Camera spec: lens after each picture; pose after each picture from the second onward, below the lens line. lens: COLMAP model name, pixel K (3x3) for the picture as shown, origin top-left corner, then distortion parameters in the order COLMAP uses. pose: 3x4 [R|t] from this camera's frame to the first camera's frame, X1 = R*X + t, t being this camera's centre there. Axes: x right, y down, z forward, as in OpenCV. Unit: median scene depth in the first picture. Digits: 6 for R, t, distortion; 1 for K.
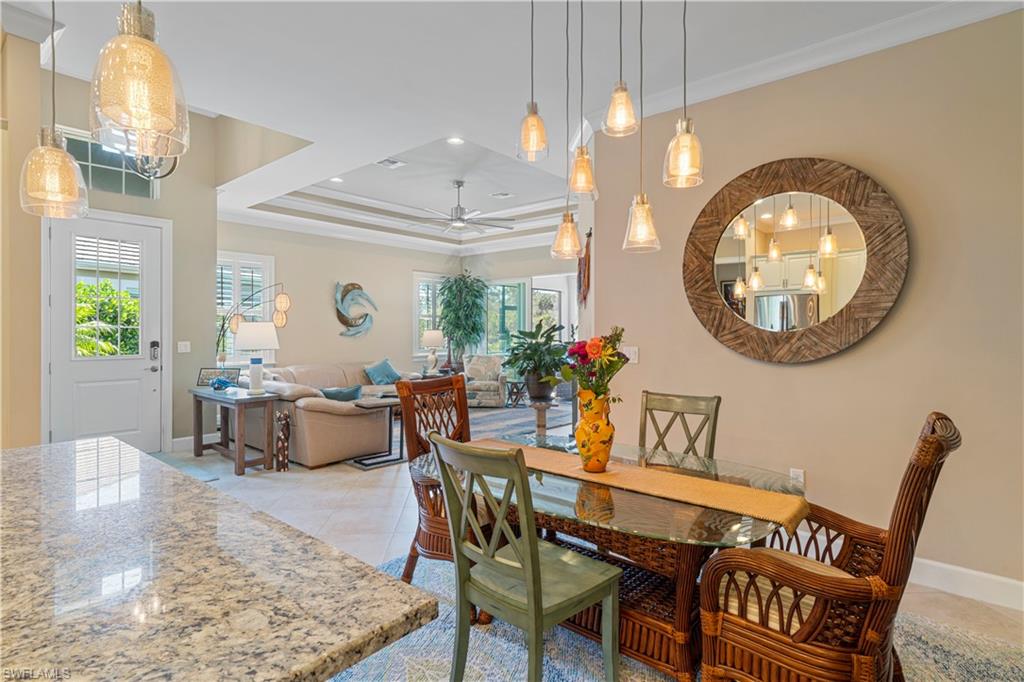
lens RADIAL K [[522.1, 0, 508.5], [0, 522.1, 330.5], [0, 0, 1]] dist [-0.002919, 0.000553]
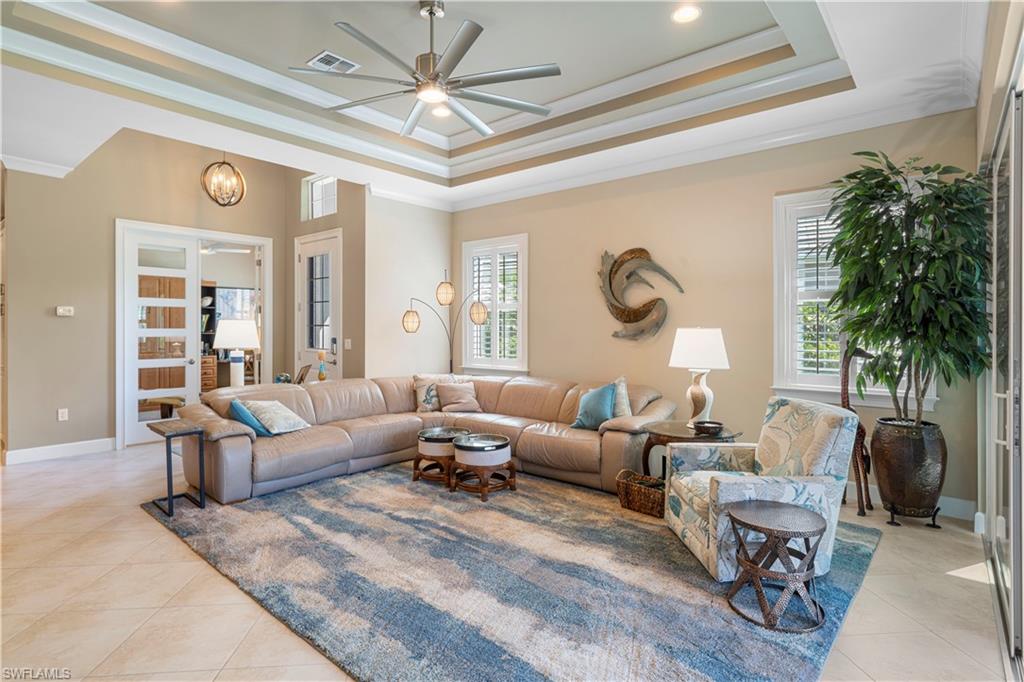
lens RADIAL K [[521.0, 0, 508.4], [0, 521.0, 324.1], [0, 0, 1]] dist [-0.001148, 0.000987]
pose [[0.007361, -0.009468, -0.999928, 0.401063], [-0.001420, 0.999954, -0.009479, 0.000189], [0.999972, 0.001489, 0.007347, 1.195116]]
